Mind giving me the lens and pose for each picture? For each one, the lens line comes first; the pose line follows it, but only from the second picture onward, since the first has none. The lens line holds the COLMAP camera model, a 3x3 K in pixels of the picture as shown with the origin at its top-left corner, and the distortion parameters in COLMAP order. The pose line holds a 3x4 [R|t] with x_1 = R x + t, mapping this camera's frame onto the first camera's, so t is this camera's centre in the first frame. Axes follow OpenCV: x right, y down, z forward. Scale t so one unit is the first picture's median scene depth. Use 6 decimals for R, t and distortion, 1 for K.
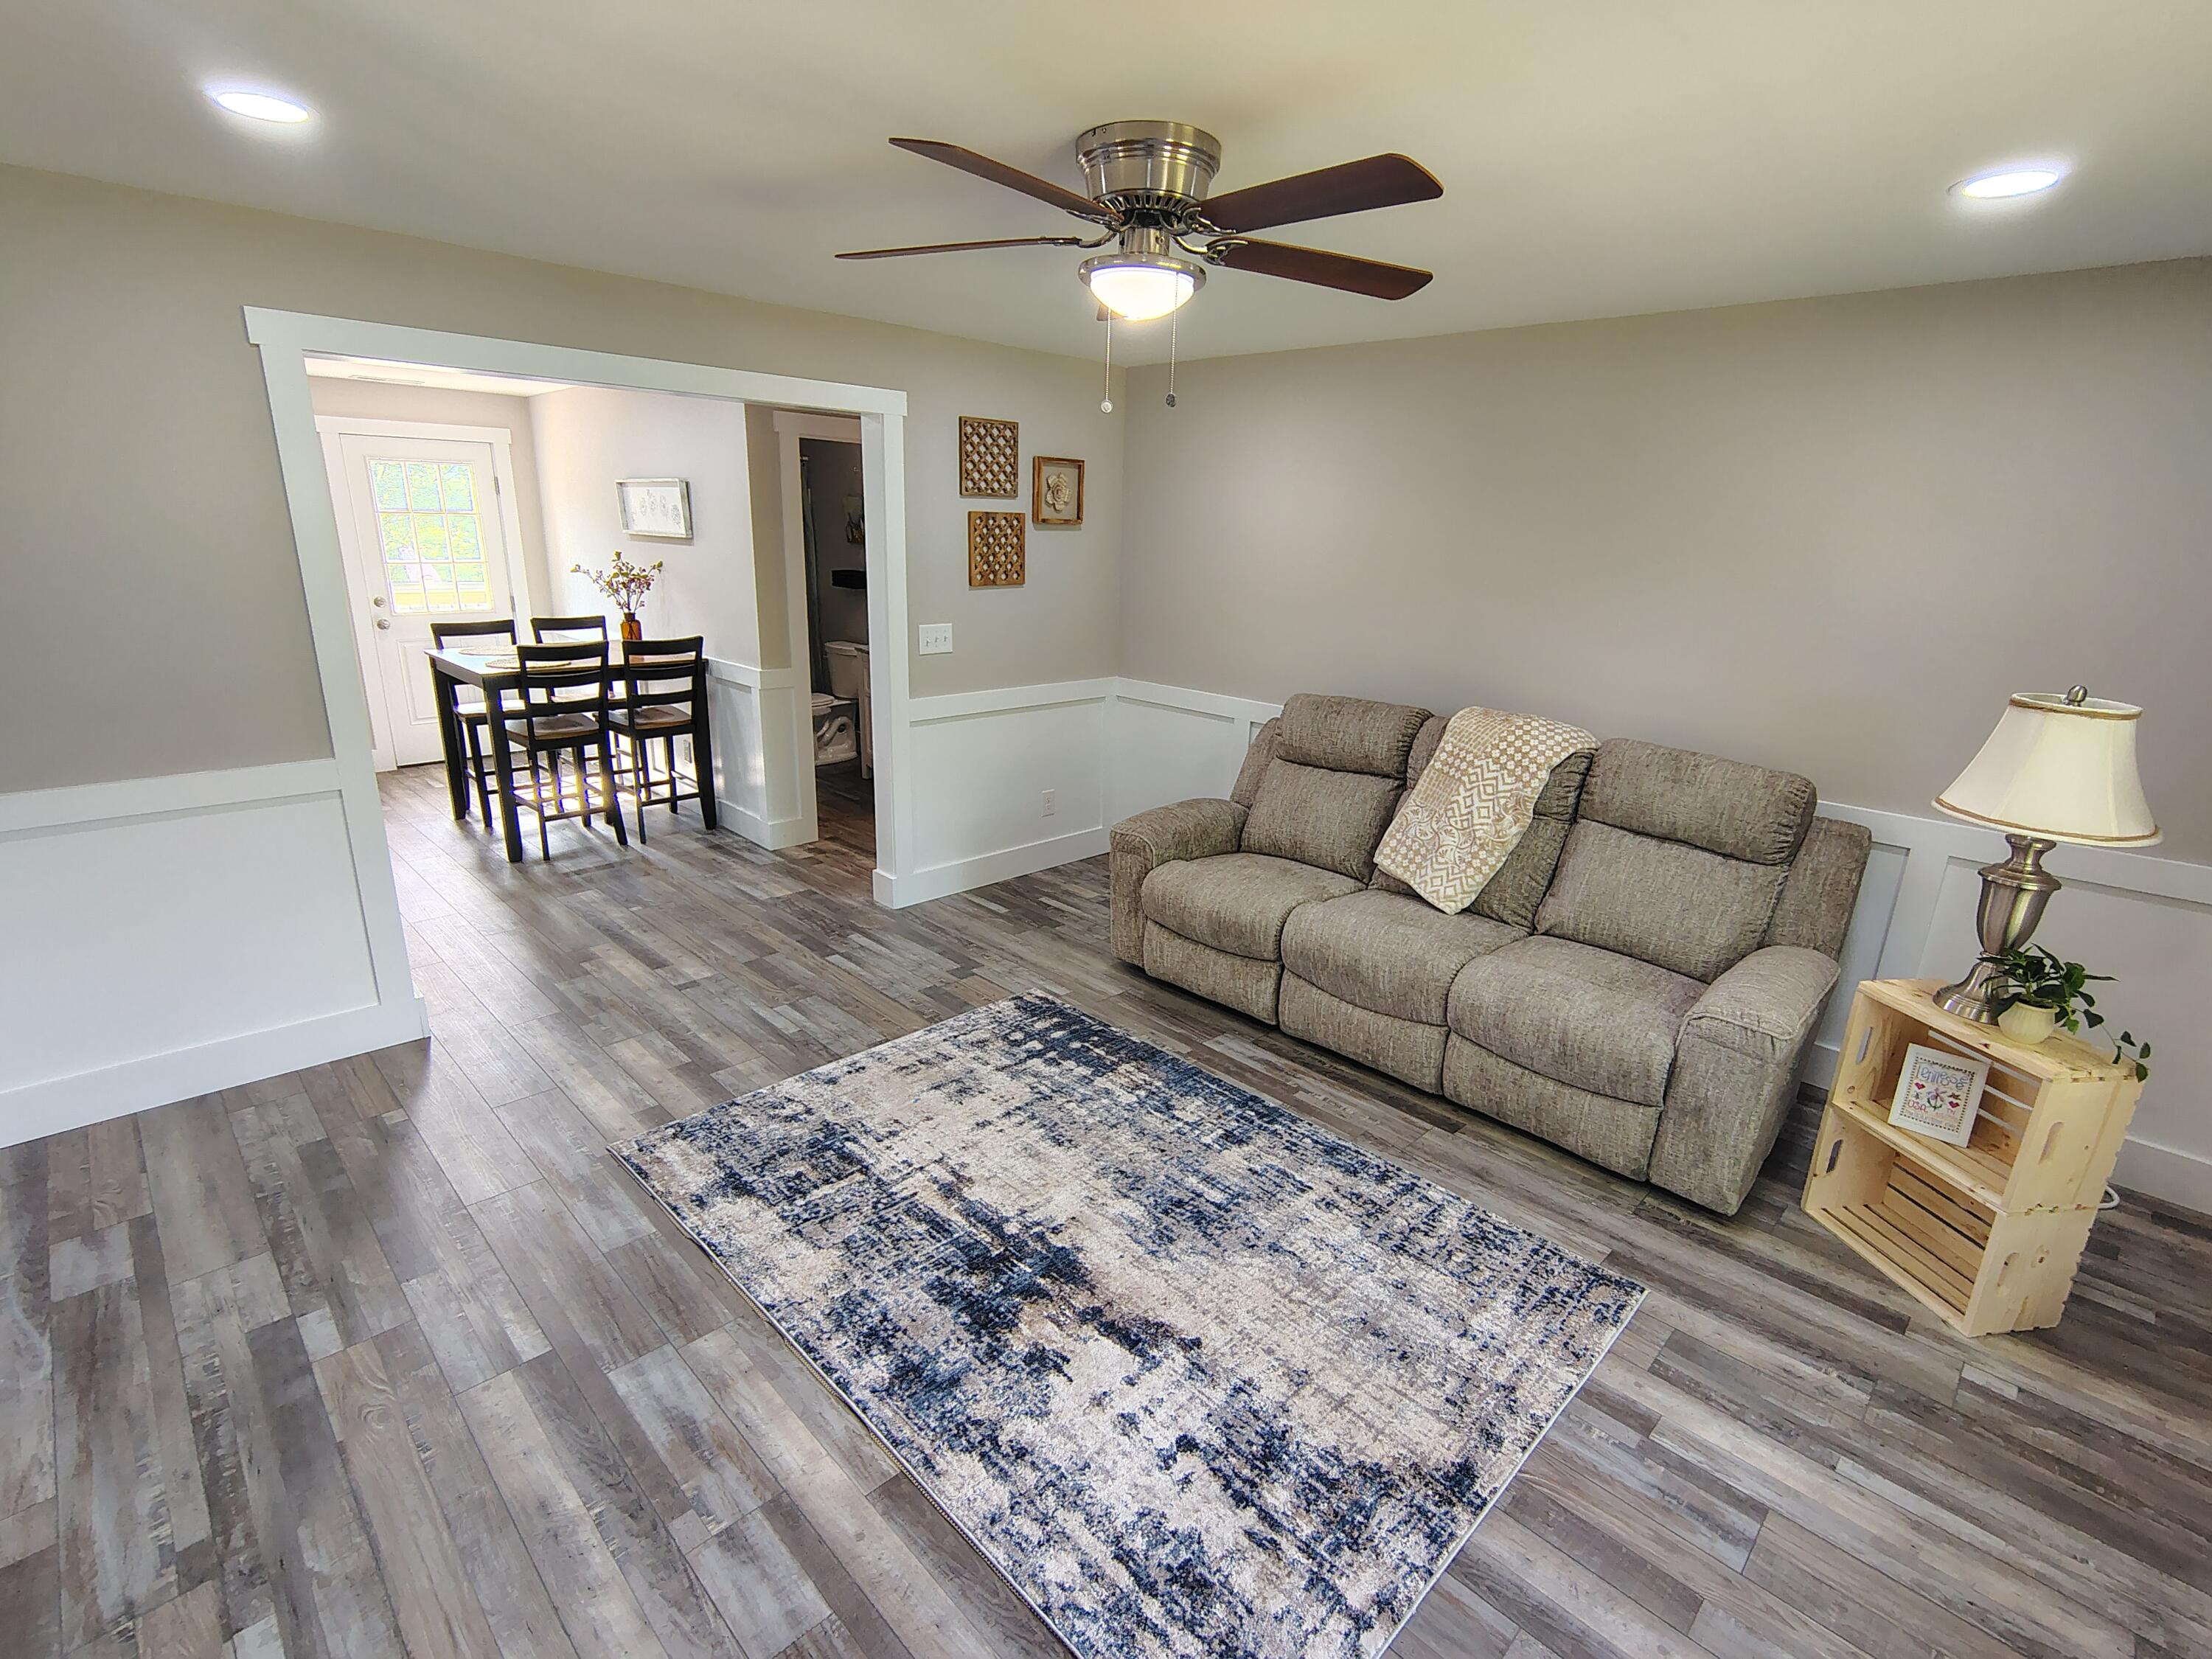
lens RADIAL K [[1034.9, 0, 1104.9], [0, 1034.9, 837.8], [0, 0, 1]] dist [-0.008179, 0.007370]
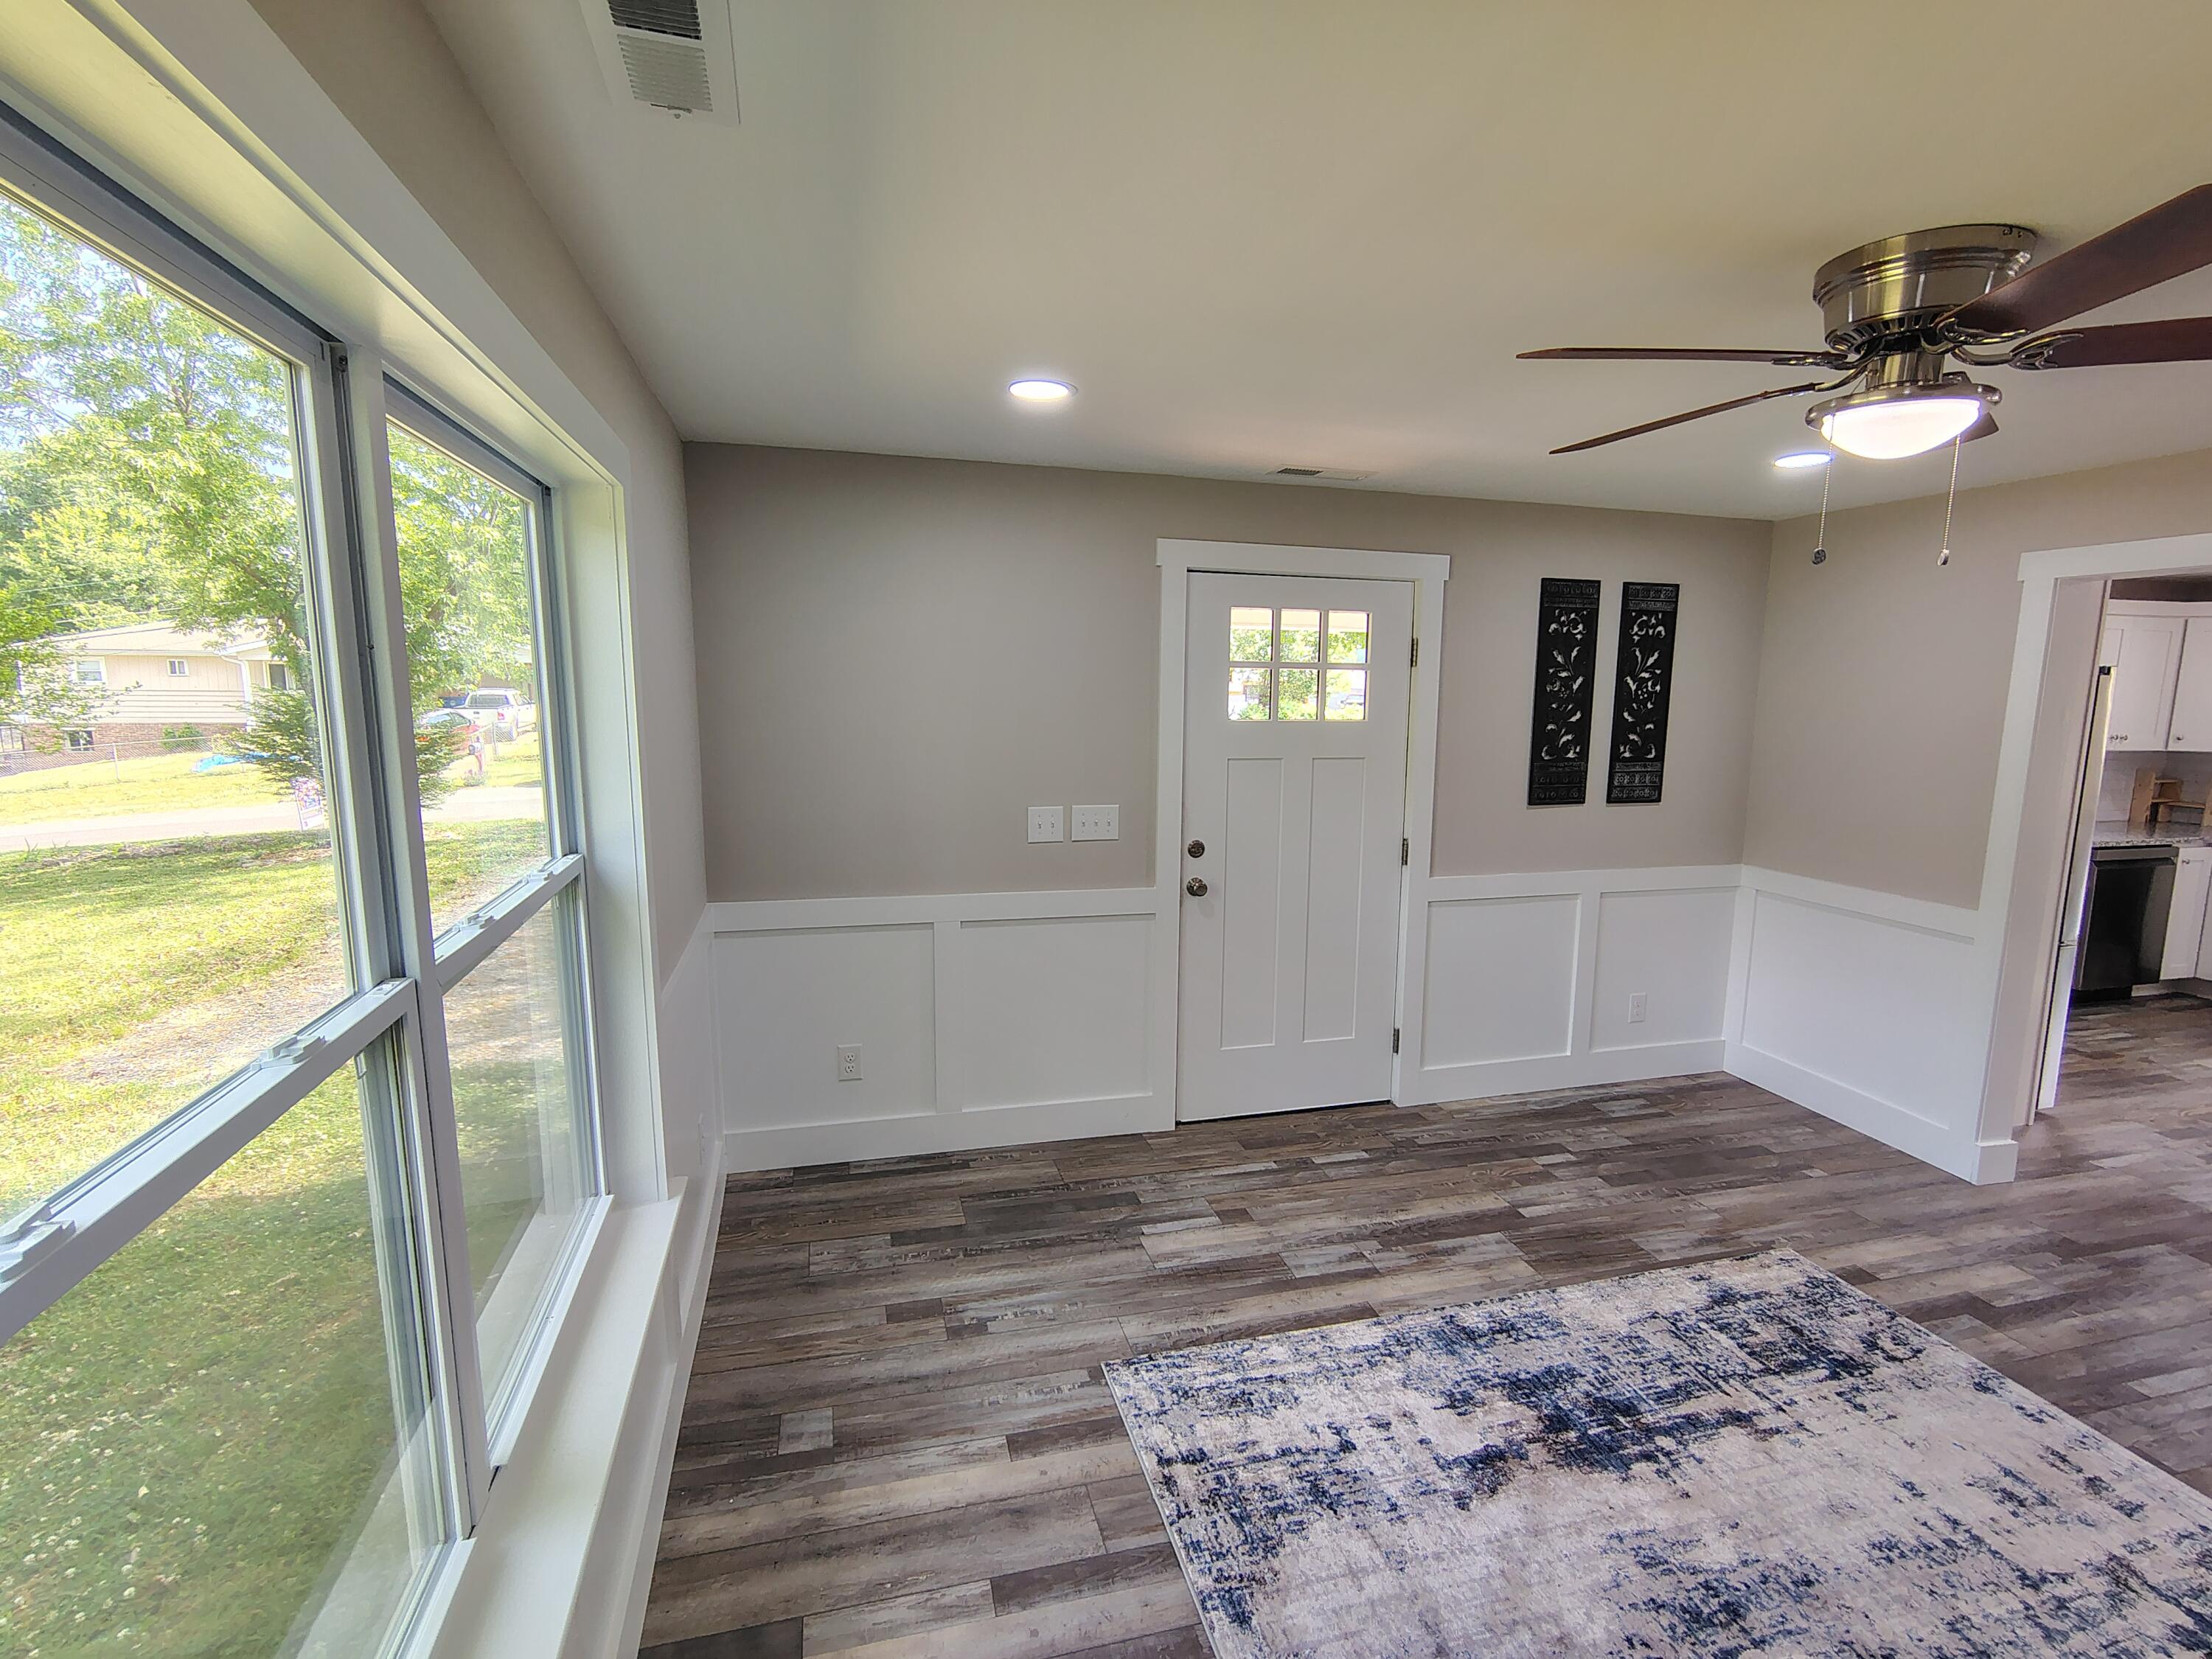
lens RADIAL K [[1034.9, 0, 1104.9], [0, 1034.9, 837.8], [0, 0, 1]] dist [-0.008179, 0.007370]
pose [[-0.496744, 0.092170, -0.862989, 0.764919], [-0.278194, 0.924969, 0.258920, -0.185206], [0.822103, 0.368696, -0.433831, 0.673234]]
